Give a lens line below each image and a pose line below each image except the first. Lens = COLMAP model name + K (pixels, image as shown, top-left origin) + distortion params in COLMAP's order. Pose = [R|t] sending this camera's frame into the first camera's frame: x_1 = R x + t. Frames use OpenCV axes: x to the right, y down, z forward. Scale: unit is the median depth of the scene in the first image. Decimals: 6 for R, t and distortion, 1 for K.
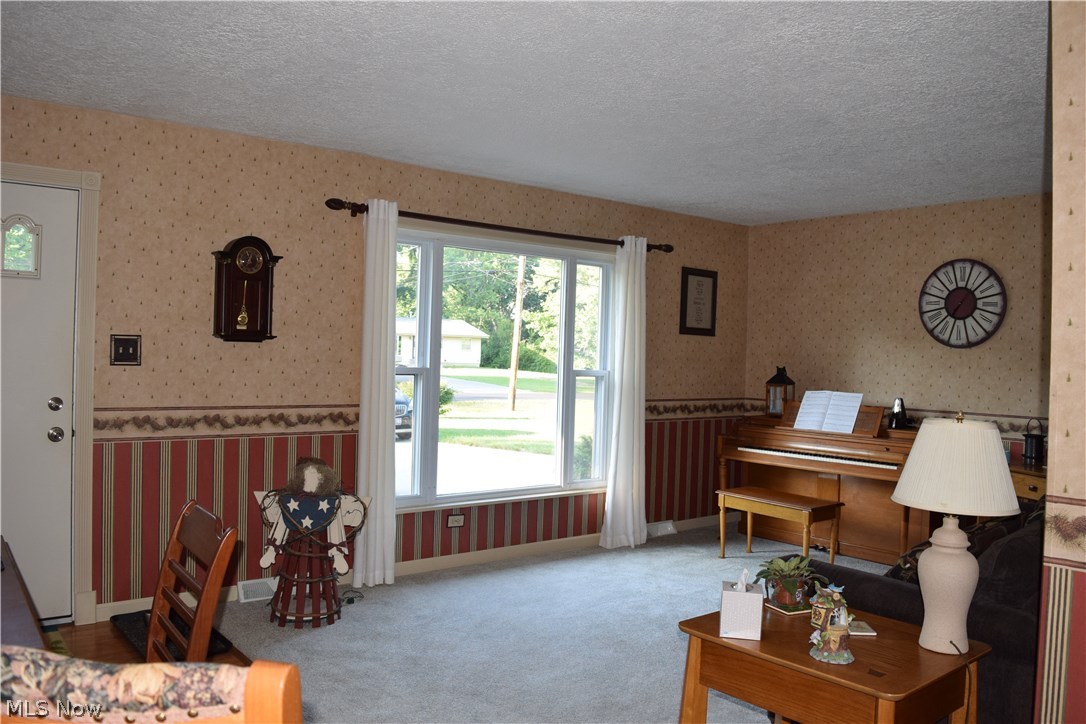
lens RADIAL K [[837.9, 0, 543.0], [0, 837.9, 362.0], [0, 0, 1]] dist [-0.099545, -0.000057]
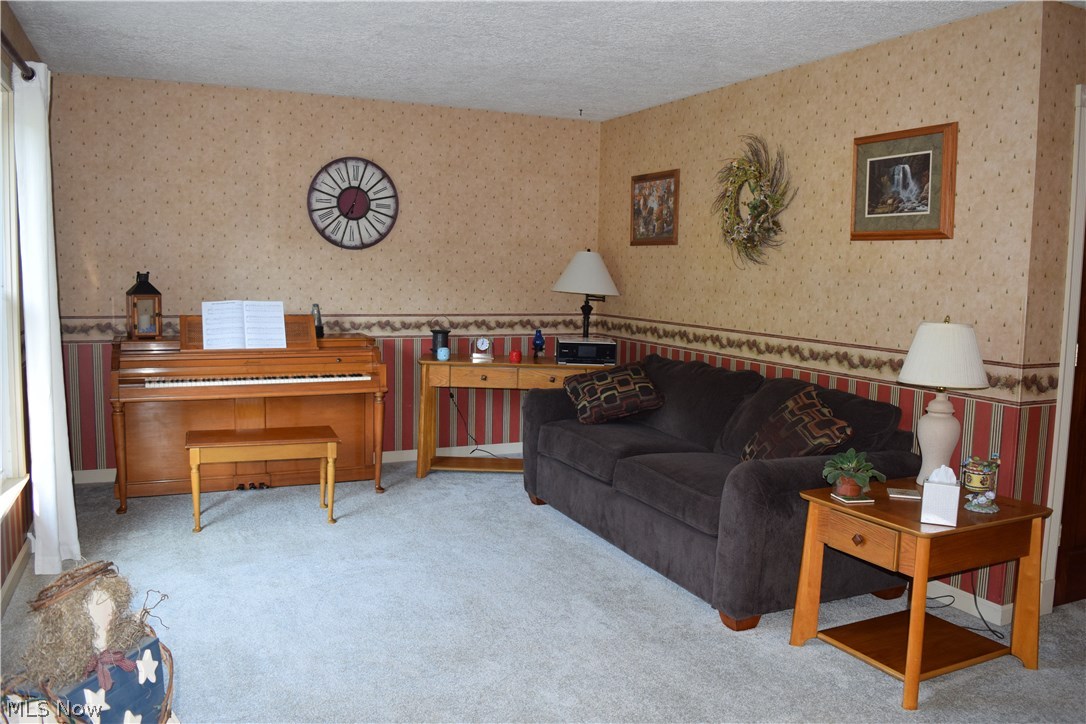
lens RADIAL K [[837.9, 0, 543.0], [0, 837.9, 362.0], [0, 0, 1]] dist [-0.099545, -0.000057]
pose [[0.247411, -0.125846, 0.960703, -0.408733], [-0.007924, 0.991233, 0.131886, -0.016473], [-0.968878, -0.040243, 0.244245, 0.529456]]
